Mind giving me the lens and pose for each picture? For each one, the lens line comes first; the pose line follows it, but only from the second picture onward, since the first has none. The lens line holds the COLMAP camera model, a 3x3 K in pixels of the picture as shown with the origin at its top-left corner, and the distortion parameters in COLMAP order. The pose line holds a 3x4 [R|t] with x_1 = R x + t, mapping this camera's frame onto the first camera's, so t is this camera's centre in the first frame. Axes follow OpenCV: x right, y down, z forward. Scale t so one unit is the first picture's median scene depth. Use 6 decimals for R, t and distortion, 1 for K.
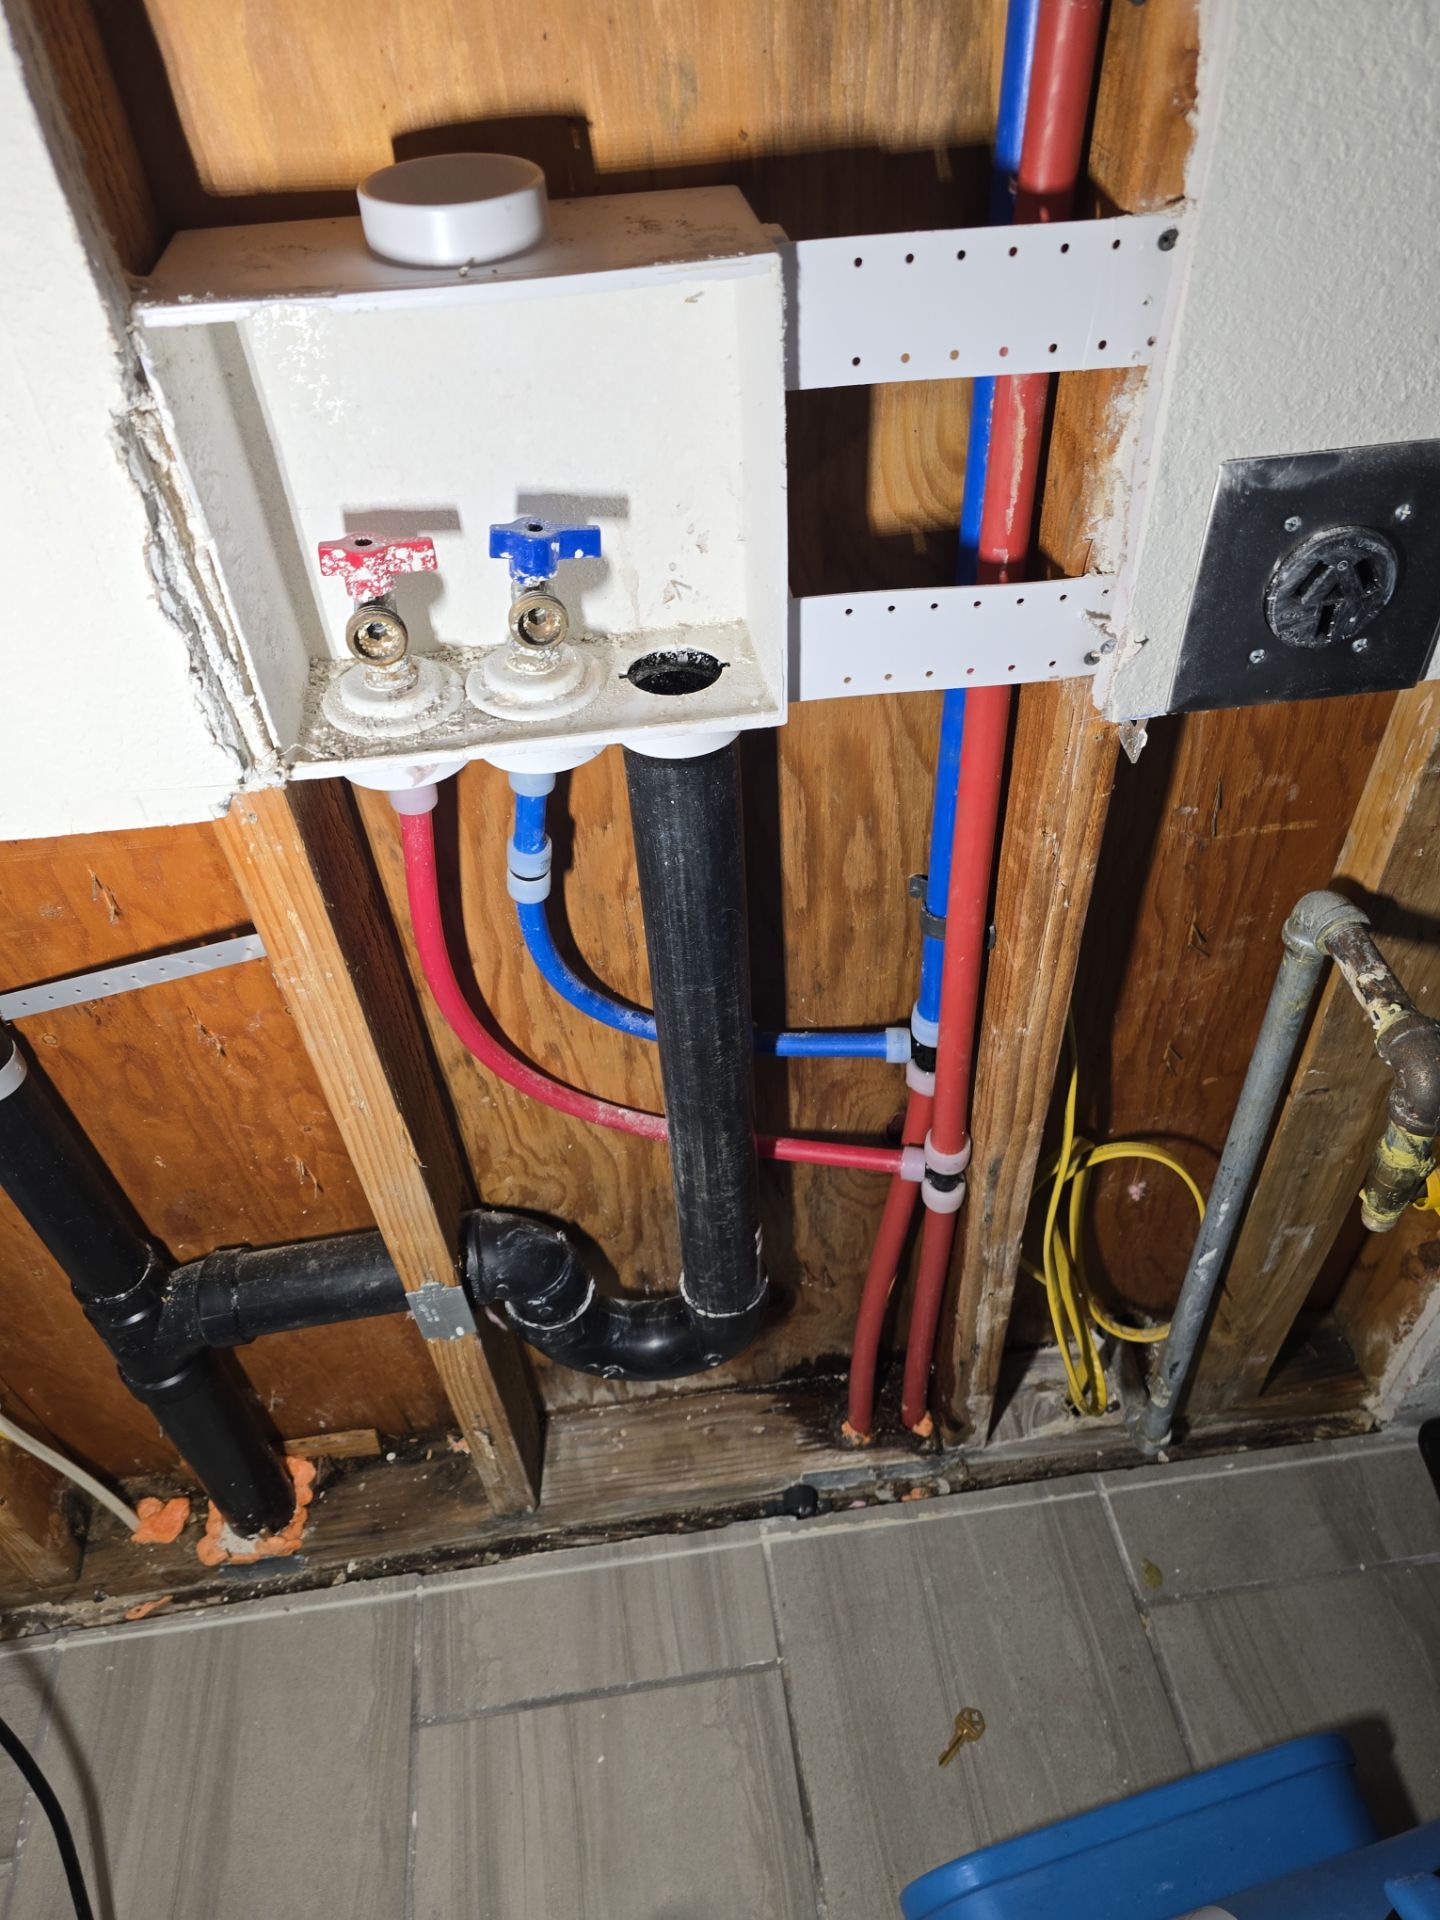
lens RADIAL K [[1322.1, 0, 716.3], [0, 1322.1, 978.8], [0, 0, 1]] dist [0.031756, -0.048975]
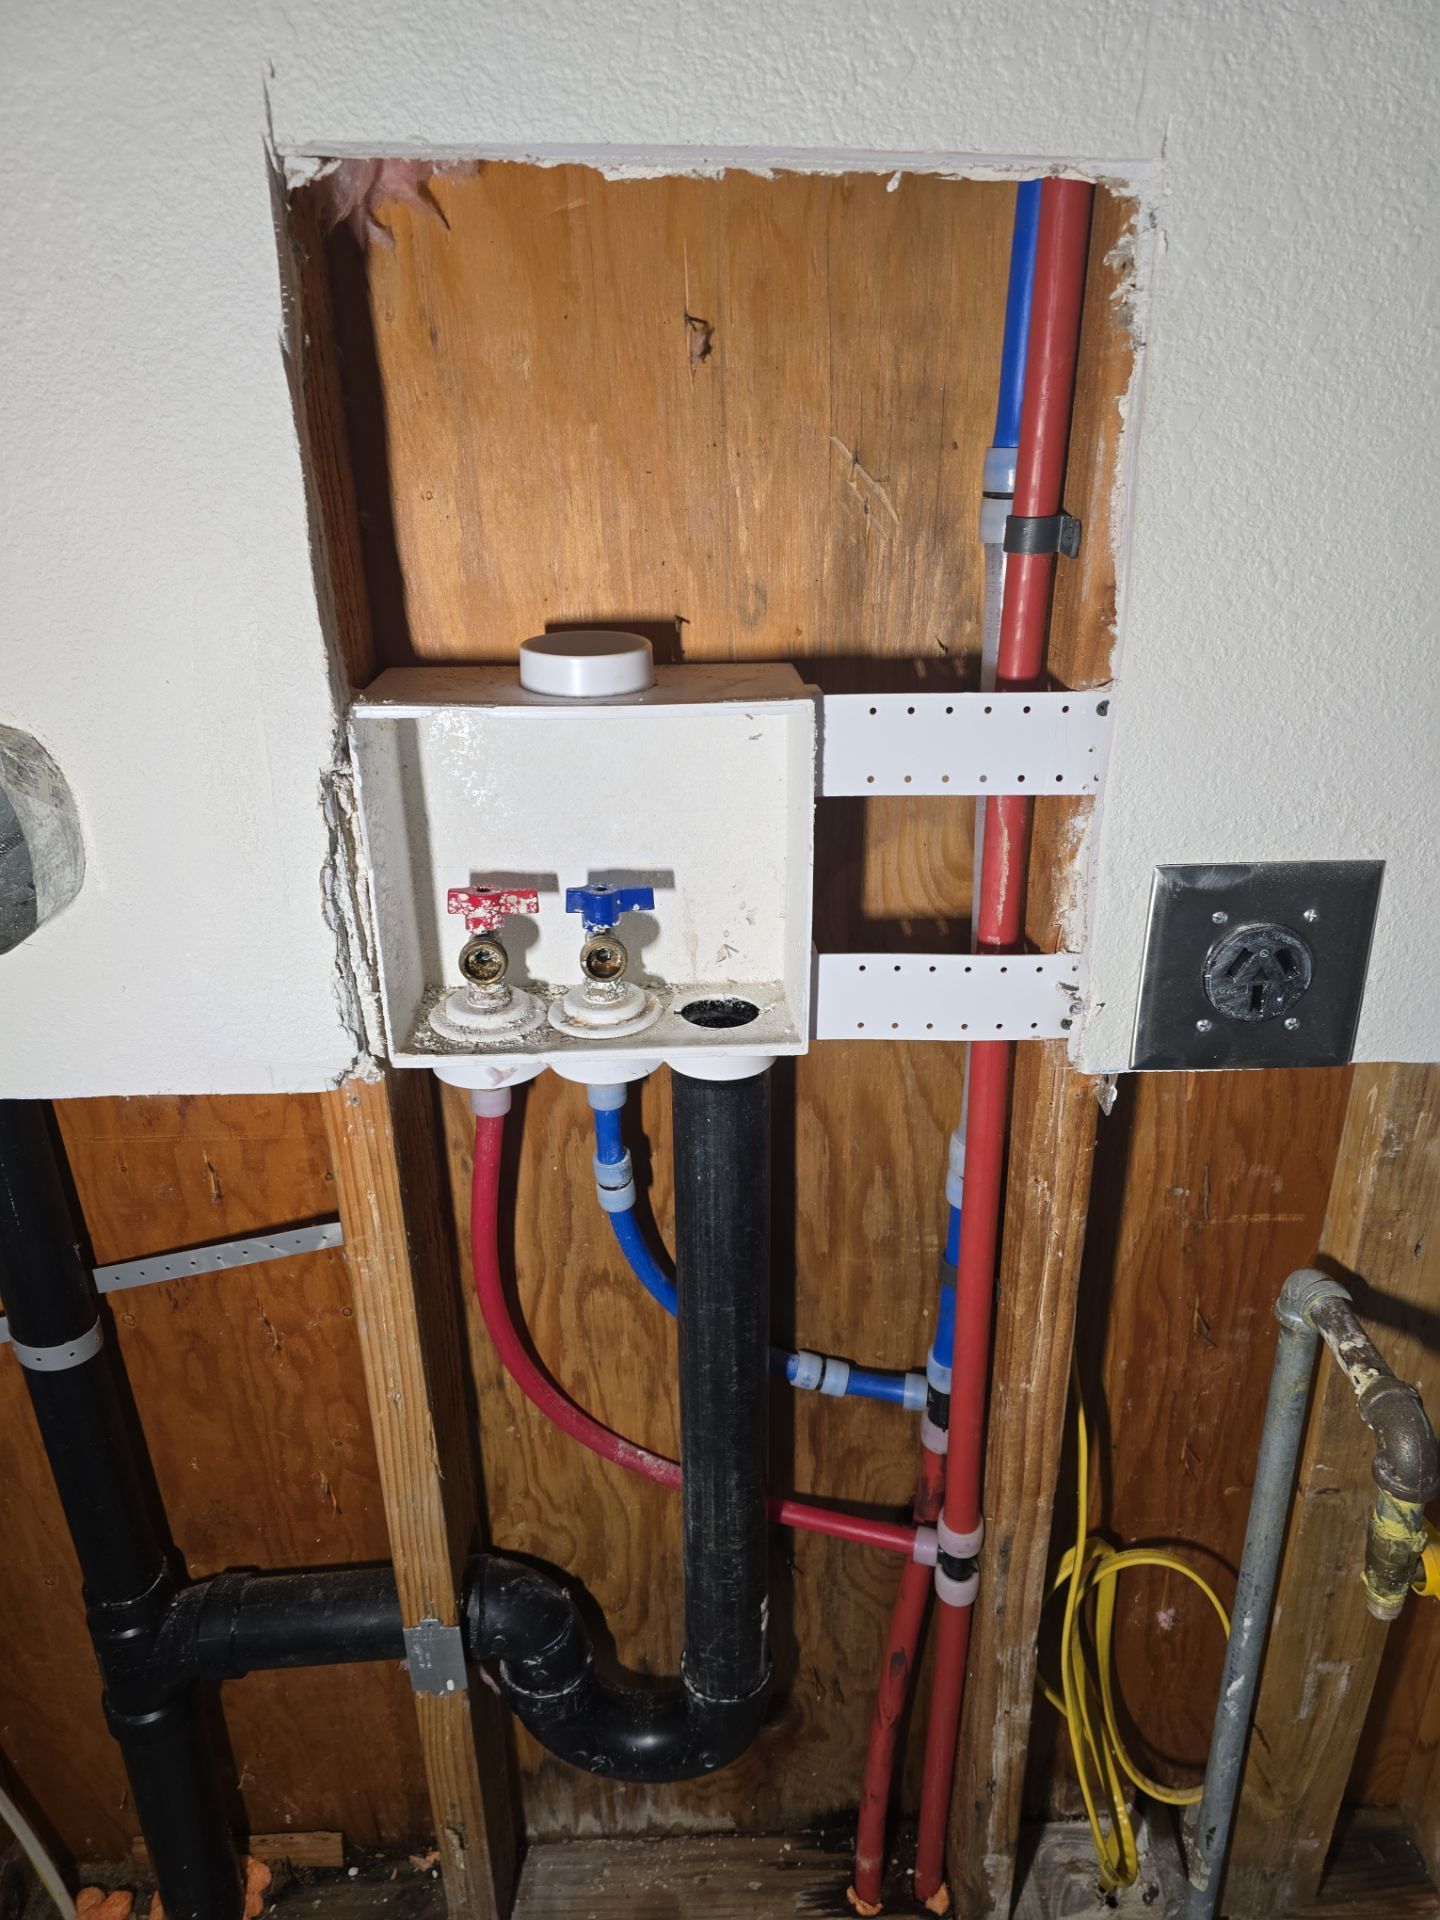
lens RADIAL K [[1322.1, 0, 704.7], [0, 1322.1, 949.5], [0, 0, 1]] dist [0.031756, -0.048975]
pose [[0.994951, 0.068522, -0.073330, 0.027183], [-0.090532, 0.928133, -0.361072, 0.103184], [0.043319, 0.365887, 0.929650, -0.096588]]
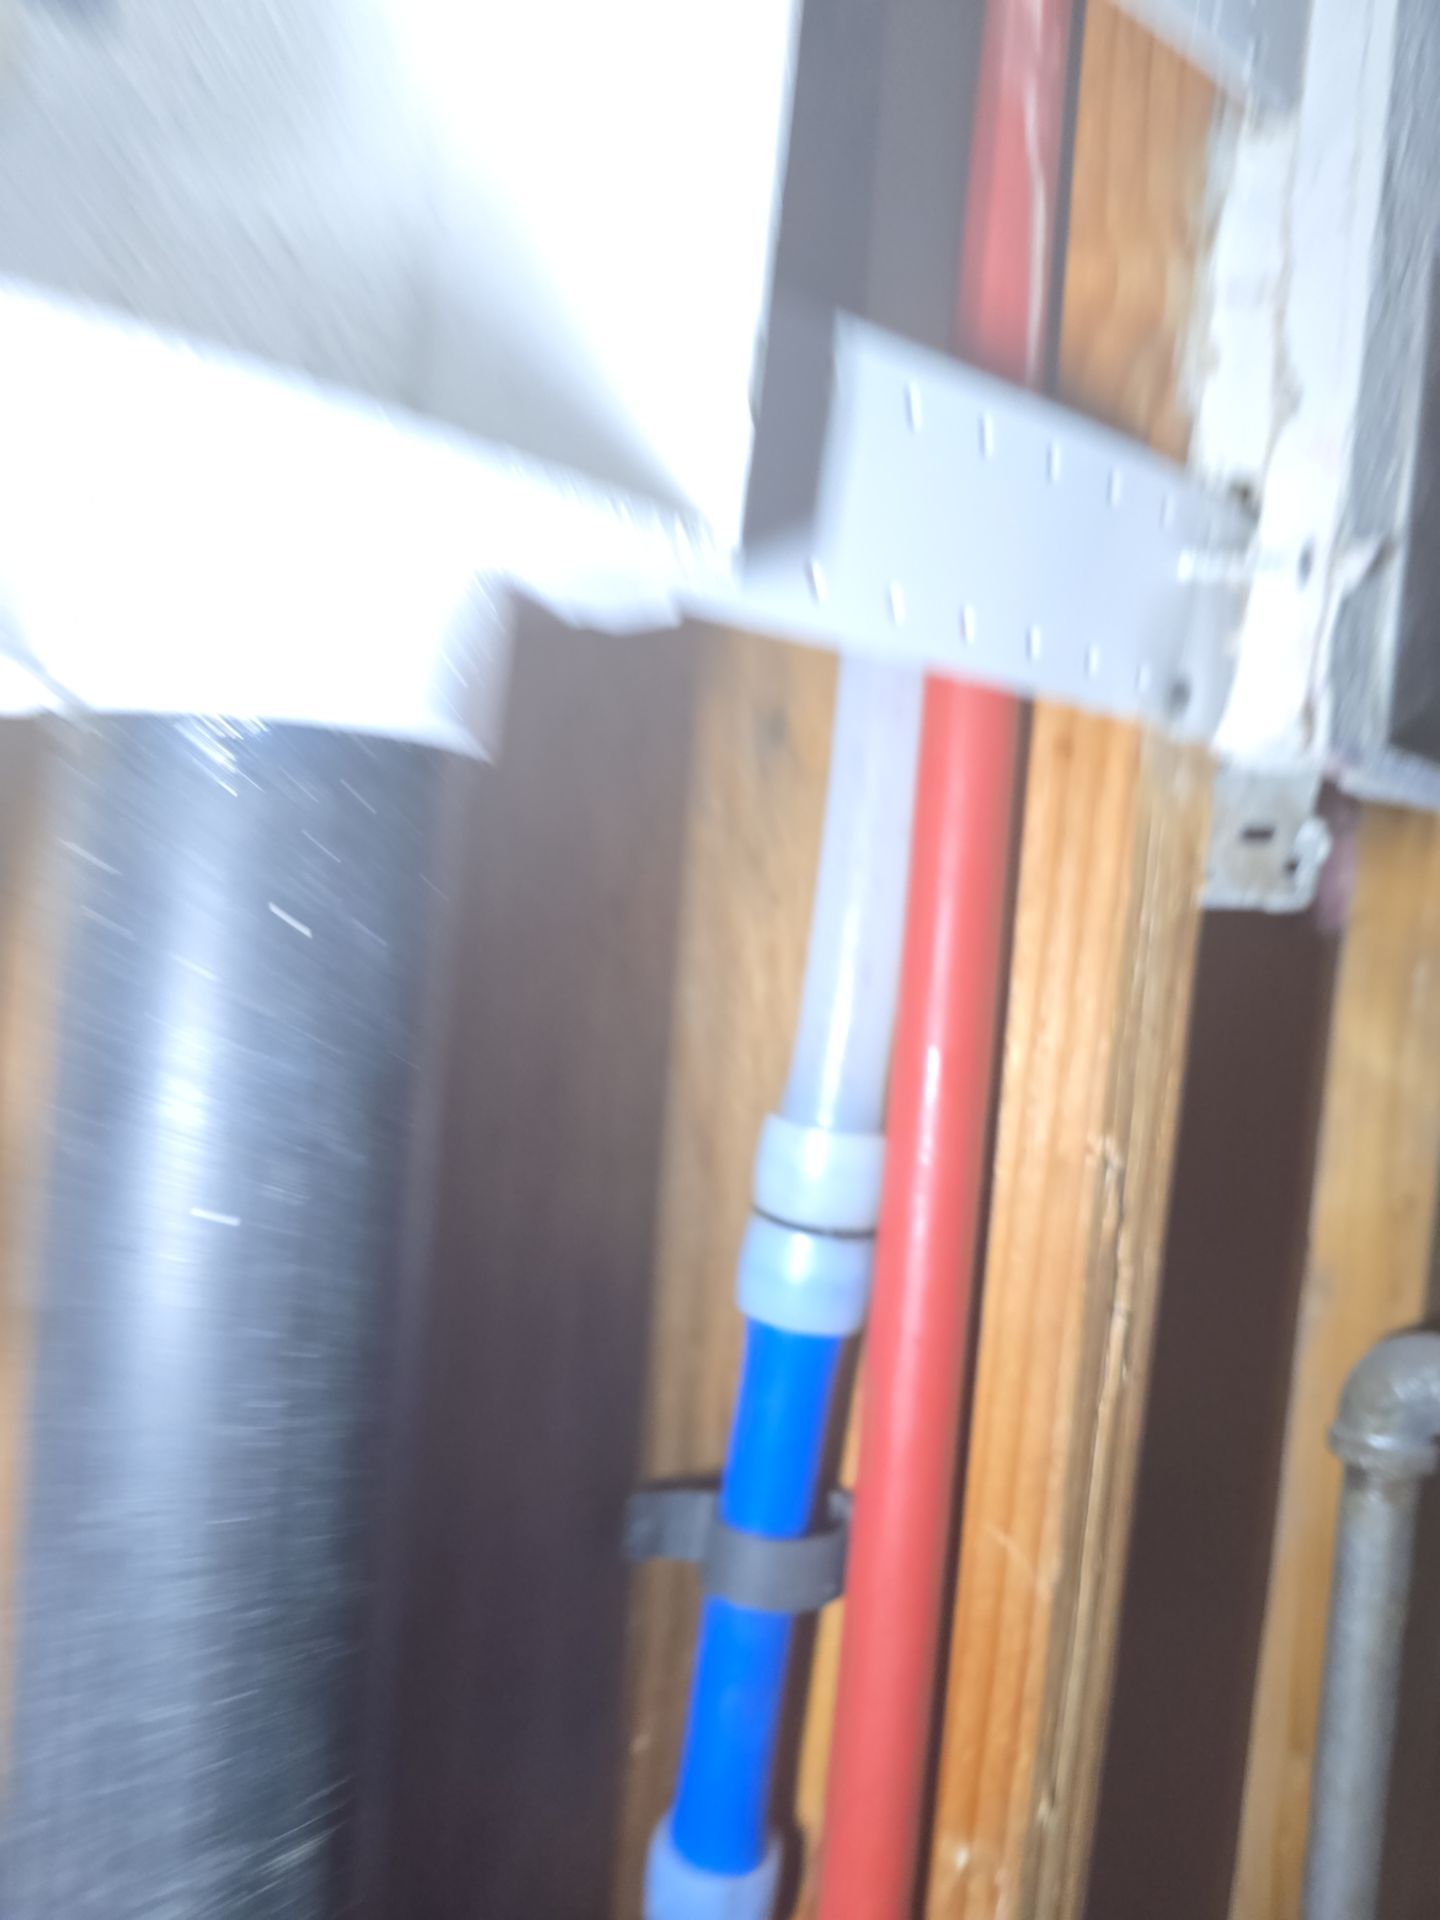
lens RADIAL K [[1327.2, 0, 683.9], [0, 1327.2, 958.0], [0, 0, 1]] dist [-0.011017, -0.013092]
pose [[0.808155, 0.115127, 0.577608, -0.084440], [0.307717, 0.753676, -0.580760, 0.035368], [-0.502191, 0.647084, 0.573660, 0.582503]]
